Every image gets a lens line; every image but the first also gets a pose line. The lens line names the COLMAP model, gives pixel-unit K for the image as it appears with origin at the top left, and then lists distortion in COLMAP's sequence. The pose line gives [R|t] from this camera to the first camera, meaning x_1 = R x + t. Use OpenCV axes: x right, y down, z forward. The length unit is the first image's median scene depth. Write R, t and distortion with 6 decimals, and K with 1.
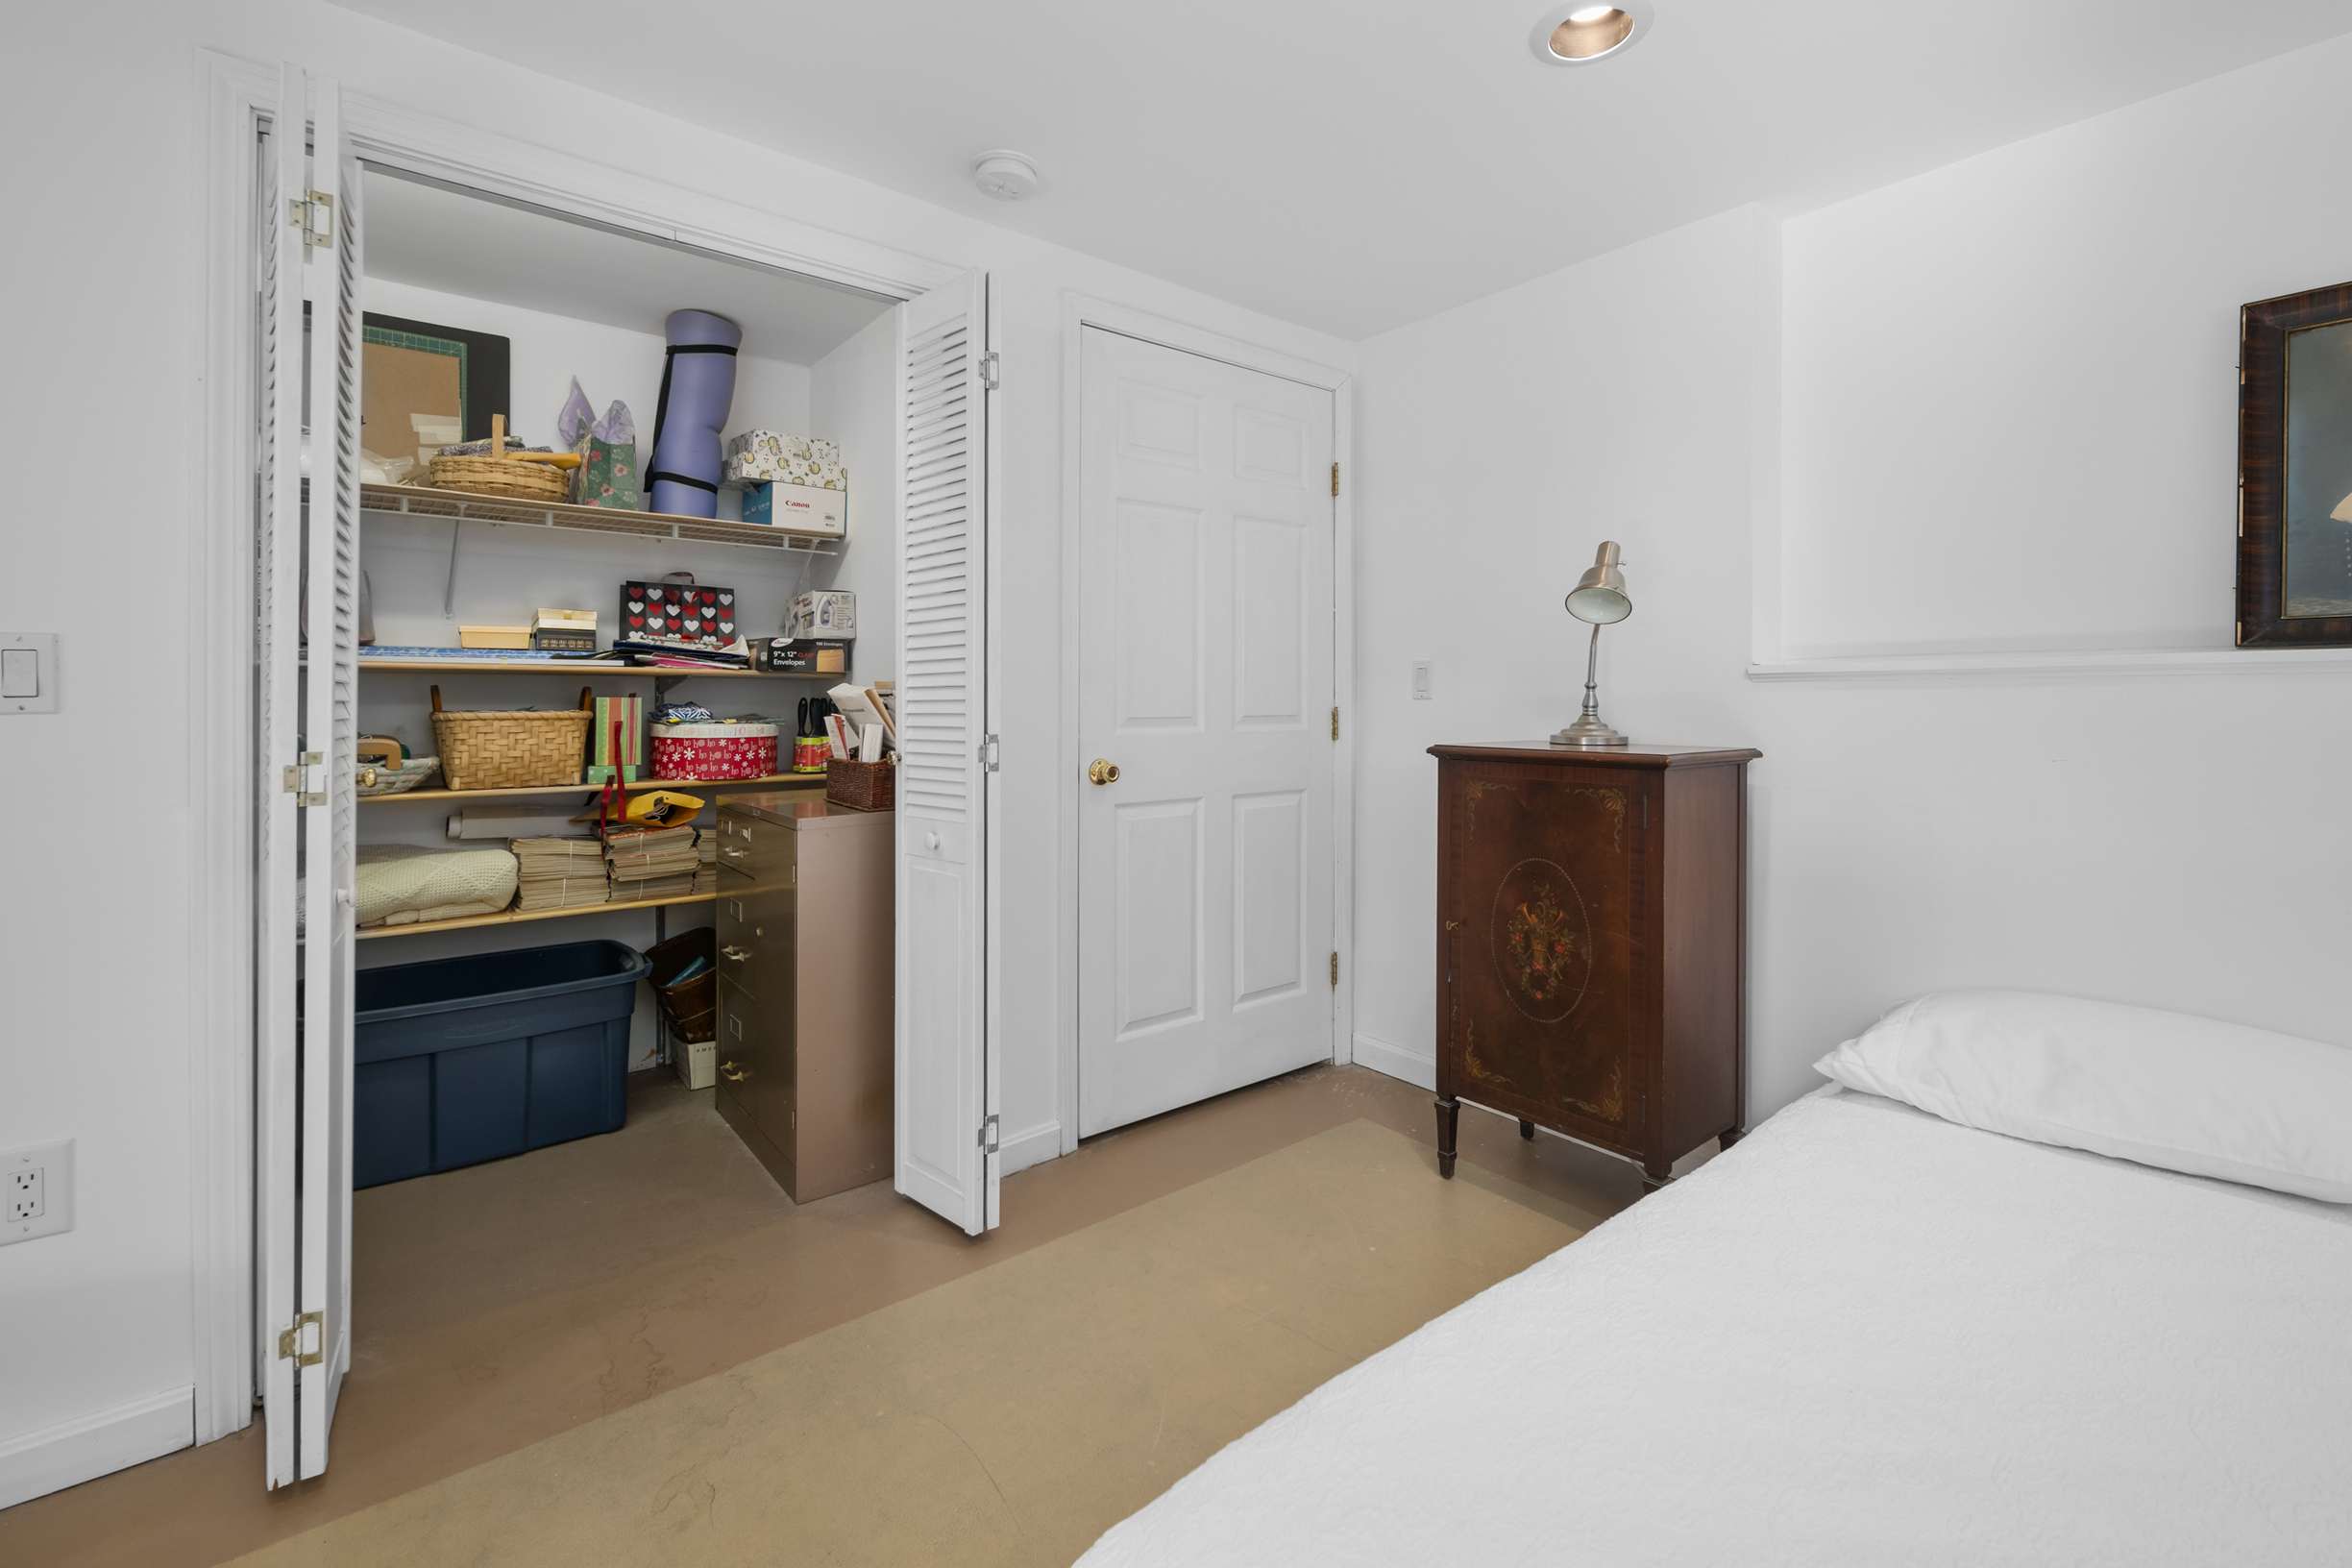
lens RADIAL K [[1023.7, 0, 1192.3], [0, 1023.7, 717.8], [0, 0, 1]] dist [-0.000725, 0.000028]
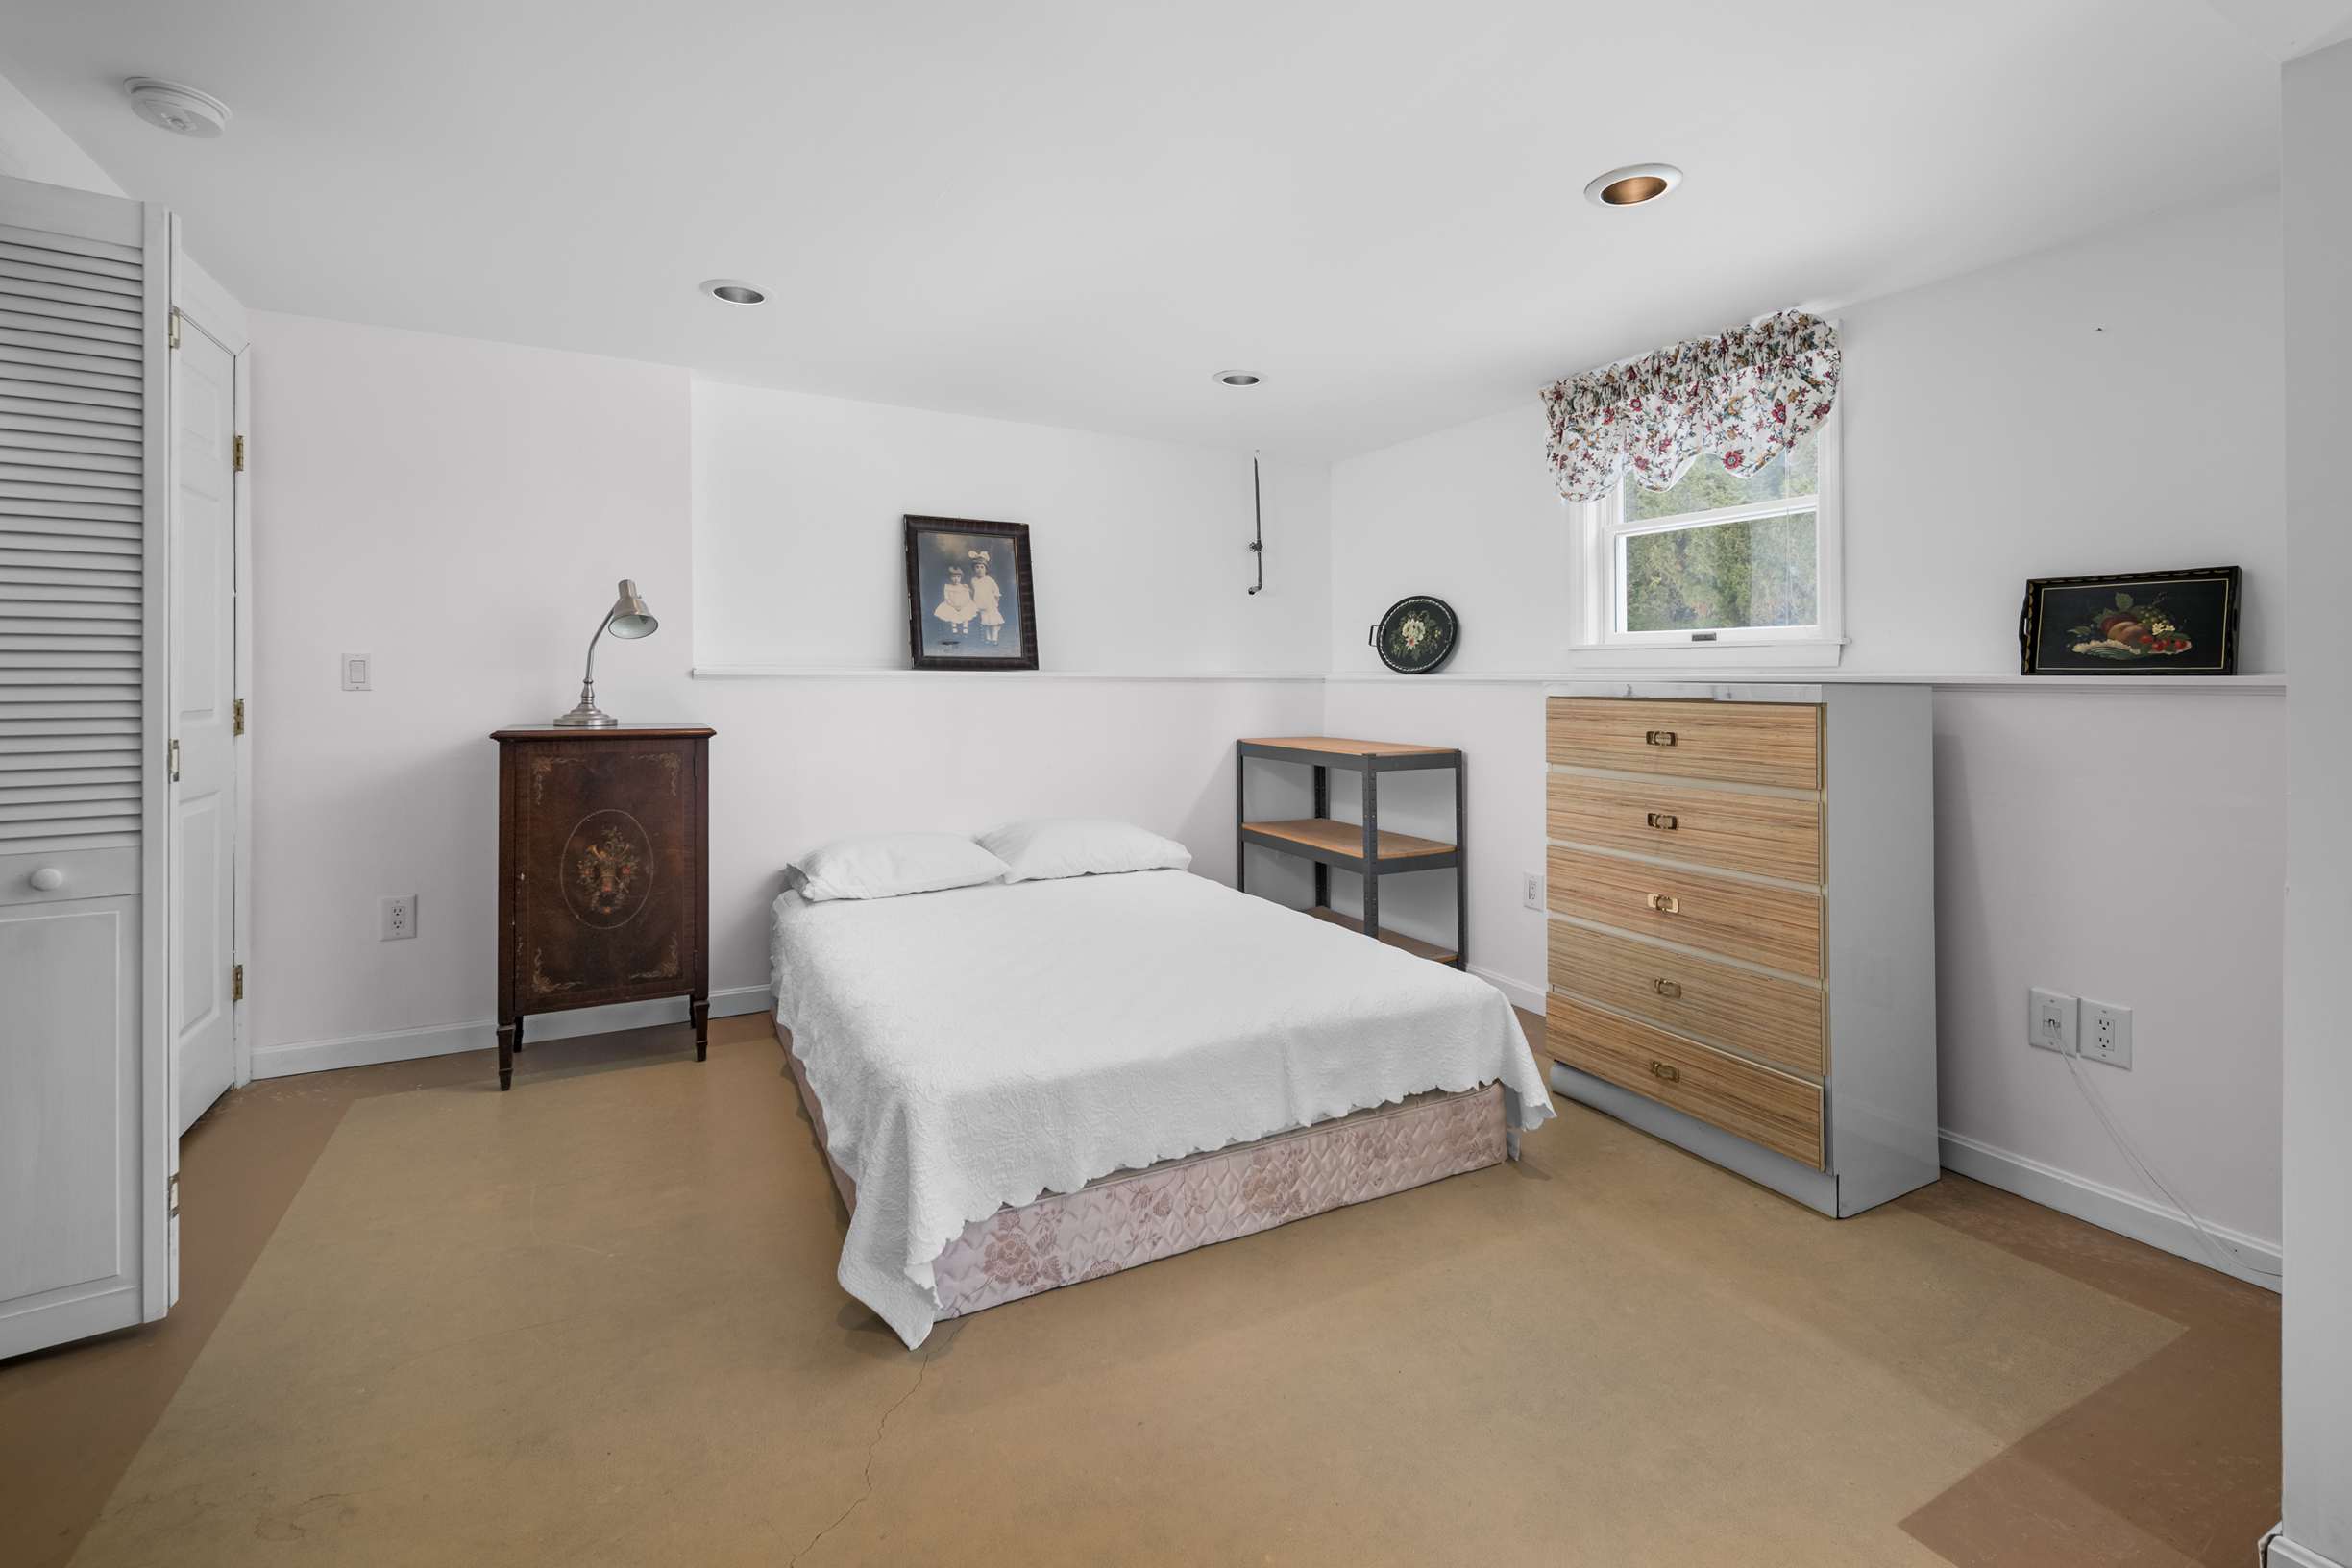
lens RADIAL K [[1023.7, 0, 1192.0], [0, 1023.7, 682.1], [0, 0, 1]] dist [-0.000725, 0.000028]
pose [[0.182429, -0.000033, 0.983219, -0.842165], [0.009472, 0.999954, -0.001724, -0.022142], [-0.983173, 0.009628, 0.182421, -0.017603]]
